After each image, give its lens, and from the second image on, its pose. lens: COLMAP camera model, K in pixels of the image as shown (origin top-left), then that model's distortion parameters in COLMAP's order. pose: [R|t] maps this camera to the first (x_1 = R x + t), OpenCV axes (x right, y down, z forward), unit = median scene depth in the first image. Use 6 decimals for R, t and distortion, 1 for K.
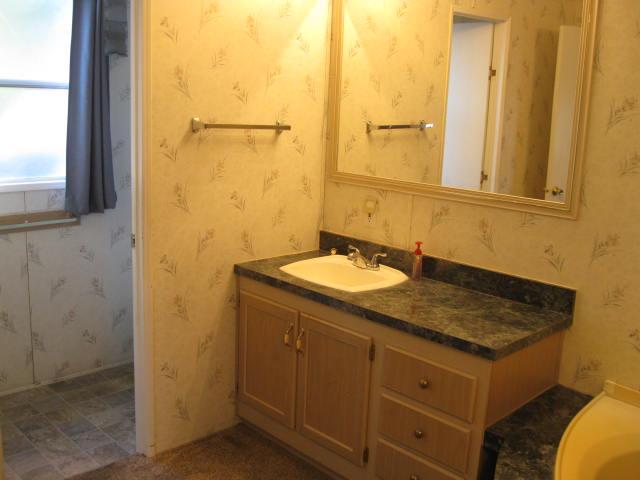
lens RADIAL K [[656.6, 0, 320.0], [0, 656.6, 240.0], [0, 0, 1]] dist [-0.116024, 0.010266]
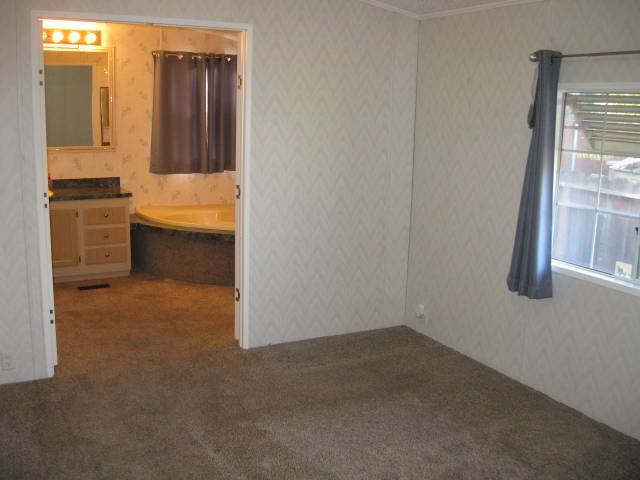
lens RADIAL K [[656.6, 0, 320.0], [0, 656.6, 240.0], [0, 0, 1]] dist [-0.116024, 0.010266]
pose [[0.260986, -0.217665, 0.940483, -2.047324], [0.185107, 0.967453, 0.172539, 0.019535], [-0.947429, 0.129060, 0.292783, -0.580354]]
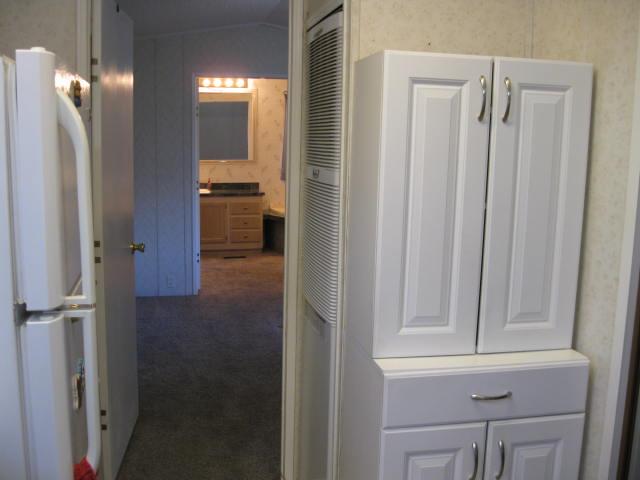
lens RADIAL K [[656.6, 0, 320.0], [0, 656.6, 240.0], [0, 0, 1]] dist [-0.116024, 0.010266]
pose [[0.500200, -0.164312, 0.850177, -2.760626], [0.183901, 0.979591, 0.081126, 0.164197], [-0.846156, 0.115769, 0.520209, -1.265660]]
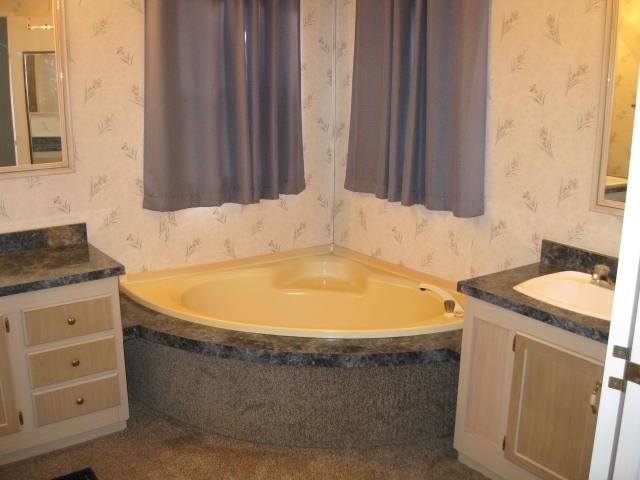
lens RADIAL K [[656.6, 0, 320.0], [0, 656.6, 240.0], [0, 0, 1]] dist [-0.116024, 0.010266]
pose [[0.133457, -0.275132, 0.952098, -0.855812], [0.203765, 0.947785, 0.245324, -0.122295], [-0.969881, 0.161264, 0.182550, 0.280363]]
